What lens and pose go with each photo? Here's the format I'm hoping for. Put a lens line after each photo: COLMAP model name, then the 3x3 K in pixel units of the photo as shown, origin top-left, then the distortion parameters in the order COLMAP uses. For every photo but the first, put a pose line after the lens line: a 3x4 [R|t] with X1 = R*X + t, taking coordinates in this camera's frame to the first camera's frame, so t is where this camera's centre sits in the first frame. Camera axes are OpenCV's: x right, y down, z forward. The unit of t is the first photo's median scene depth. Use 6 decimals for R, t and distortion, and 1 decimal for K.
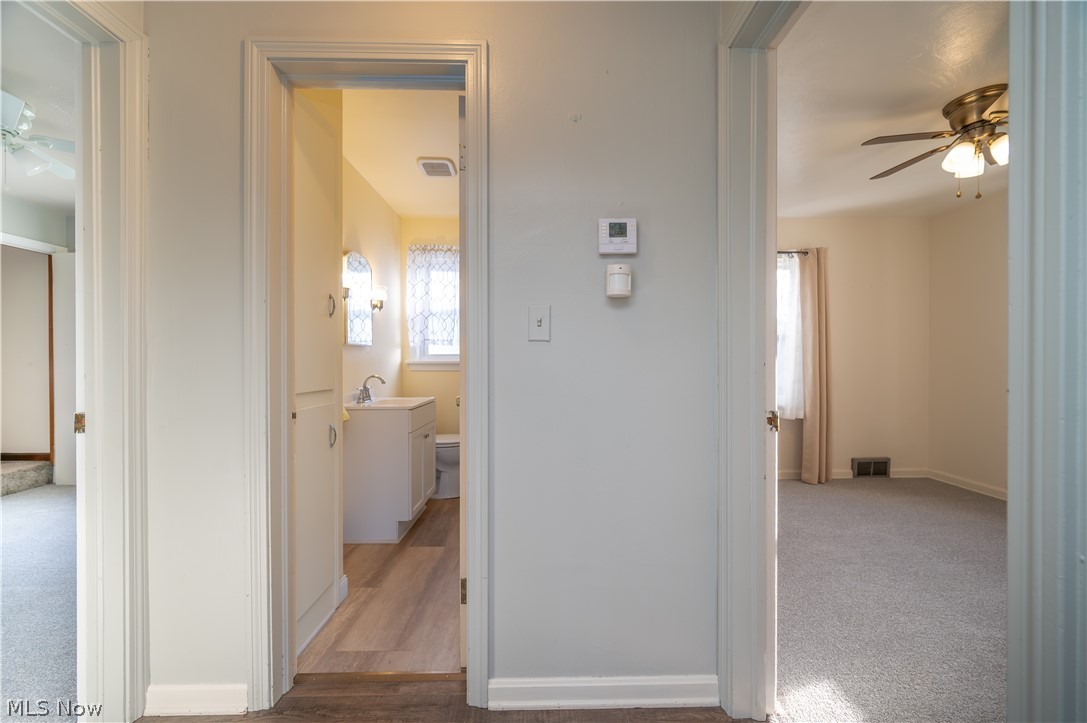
lens RADIAL K [[428.7, 0, 545.5], [0, 428.7, 361.3], [0, 0, 1]] dist [-0.001743, 0.000013]
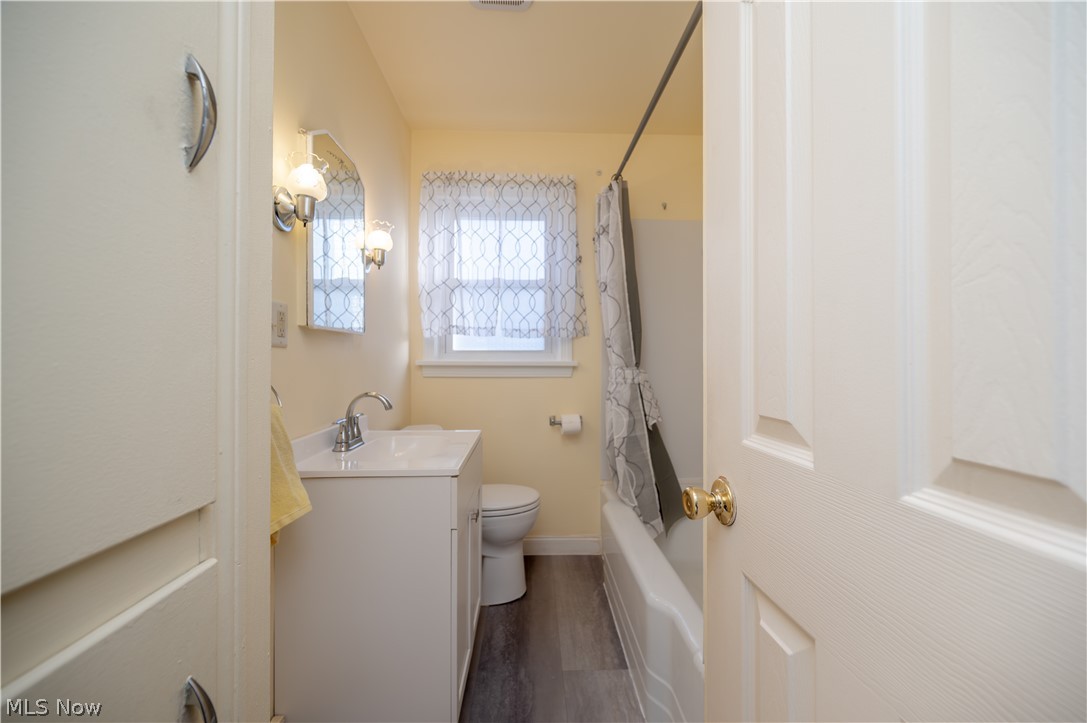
lens RADIAL K [[443.8, 0, 548.1], [0, 443.8, 353.9], [0, 0, 1]] dist [-0.000107, 0.000040]
pose [[0.999691, 0.004799, 0.024389, -0.155723], [-0.004575, 0.999947, -0.009194, -0.006226], [-0.024432, 0.009080, 0.999660, 0.364854]]
